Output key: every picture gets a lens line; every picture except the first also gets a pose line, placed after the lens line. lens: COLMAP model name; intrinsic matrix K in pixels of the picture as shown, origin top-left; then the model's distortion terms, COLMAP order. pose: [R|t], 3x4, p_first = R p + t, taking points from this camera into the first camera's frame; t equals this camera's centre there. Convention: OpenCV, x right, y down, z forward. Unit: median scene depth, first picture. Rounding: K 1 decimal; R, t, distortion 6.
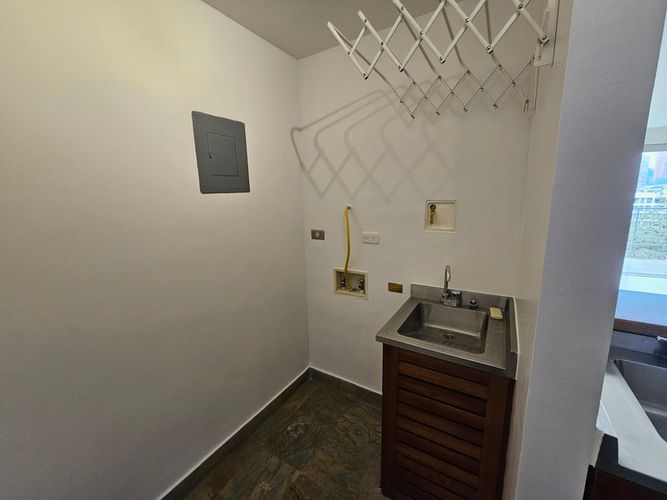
lens RADIAL K [[271.9, 0, 331.9], [0, 271.9, 245.9], [0, 0, 1]] dist [-0.001110, -0.000058]
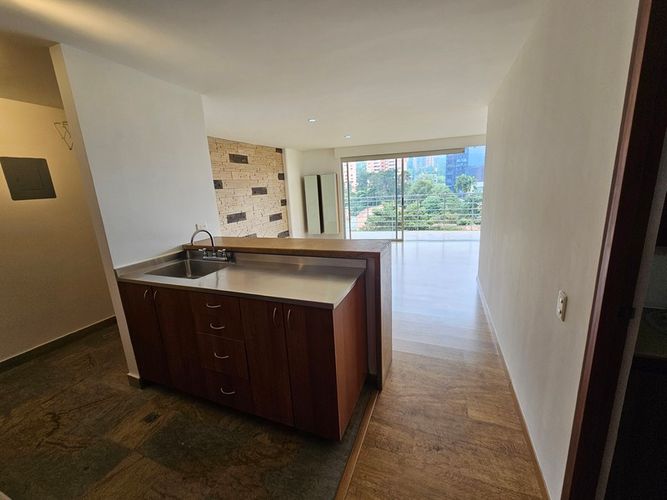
lens RADIAL K [[271.9, 0, 331.9], [0, 271.9, 245.9], [0, 0, 1]] dist [-0.001110, -0.000058]
pose [[0.985812, -0.061668, 0.156112, 1.206148], [0.057349, 0.997840, 0.032029, 0.163500], [-0.157750, -0.022621, 0.987220, -1.053691]]
